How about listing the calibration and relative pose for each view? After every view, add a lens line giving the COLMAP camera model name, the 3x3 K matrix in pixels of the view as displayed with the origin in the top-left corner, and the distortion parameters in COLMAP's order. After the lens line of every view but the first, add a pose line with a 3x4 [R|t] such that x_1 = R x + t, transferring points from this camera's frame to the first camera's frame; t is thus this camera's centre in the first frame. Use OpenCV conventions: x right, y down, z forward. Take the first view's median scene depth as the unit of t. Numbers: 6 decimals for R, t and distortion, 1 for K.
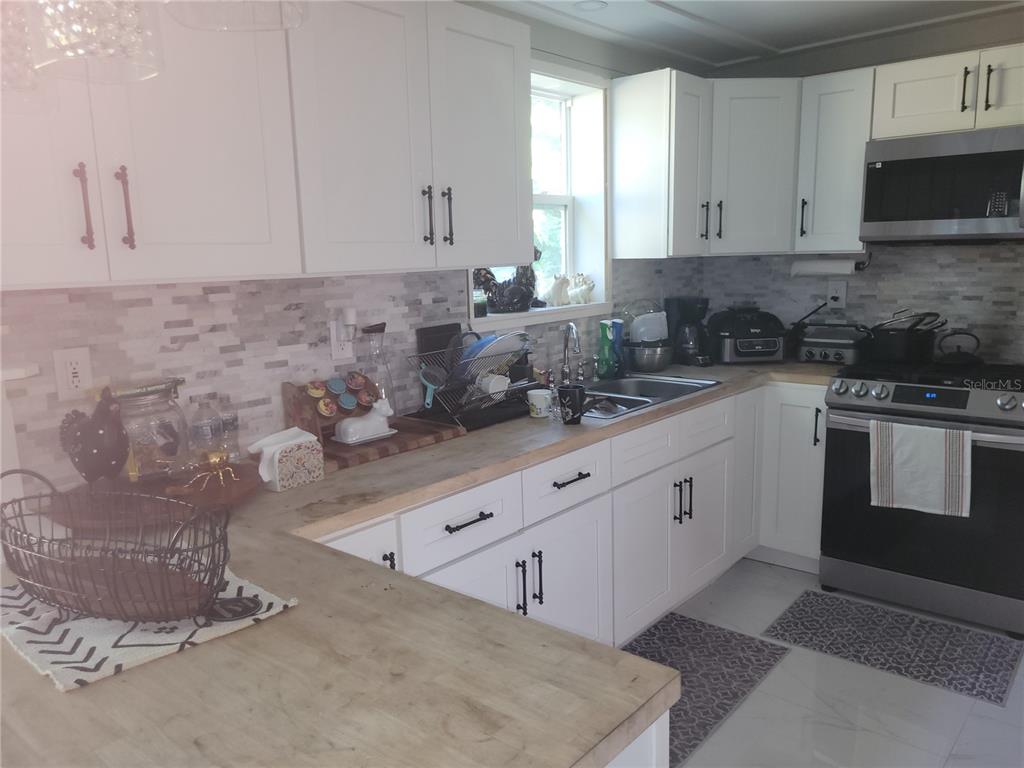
lens RADIAL K [[781.5, 0, 513.4], [0, 781.5, 391.5], [0, 0, 1]] dist [0.034897, -0.033100]
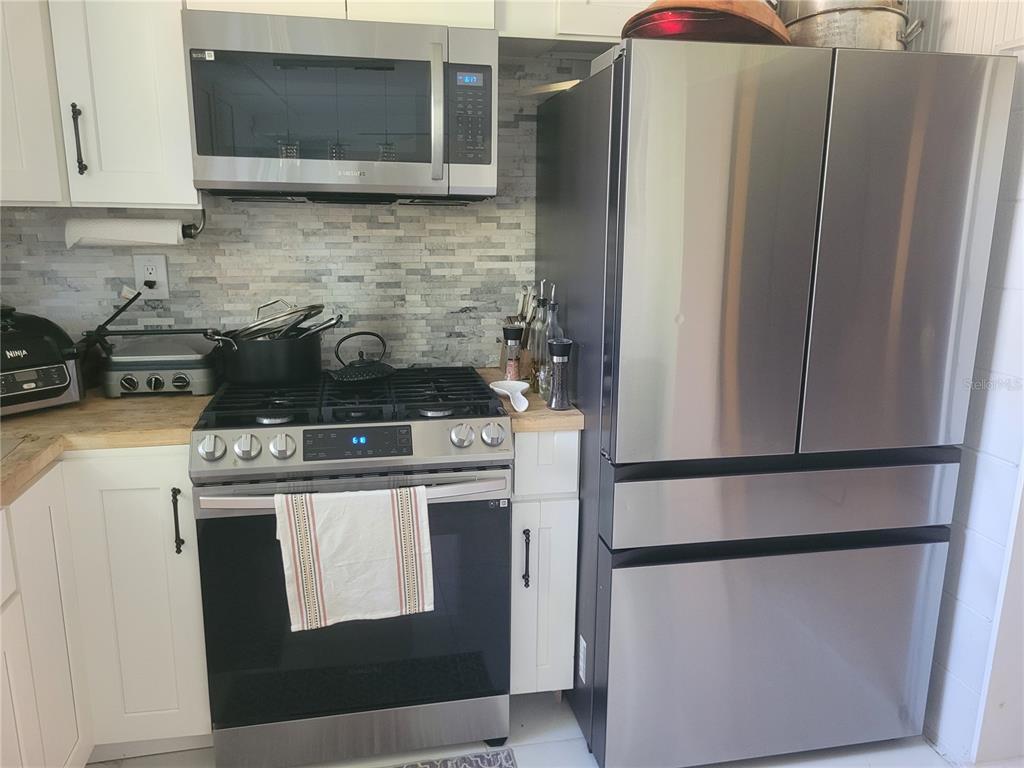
lens RADIAL K [[781.5, 0, 519.9], [0, 781.5, 391.3], [0, 0, 1]] dist [0.034897, -0.033100]
pose [[0.611279, -0.149271, 0.777210, 0.110623], [0.112825, 0.988457, 0.101106, -0.072937], [-0.783332, 0.025885, 0.621065, 0.445202]]
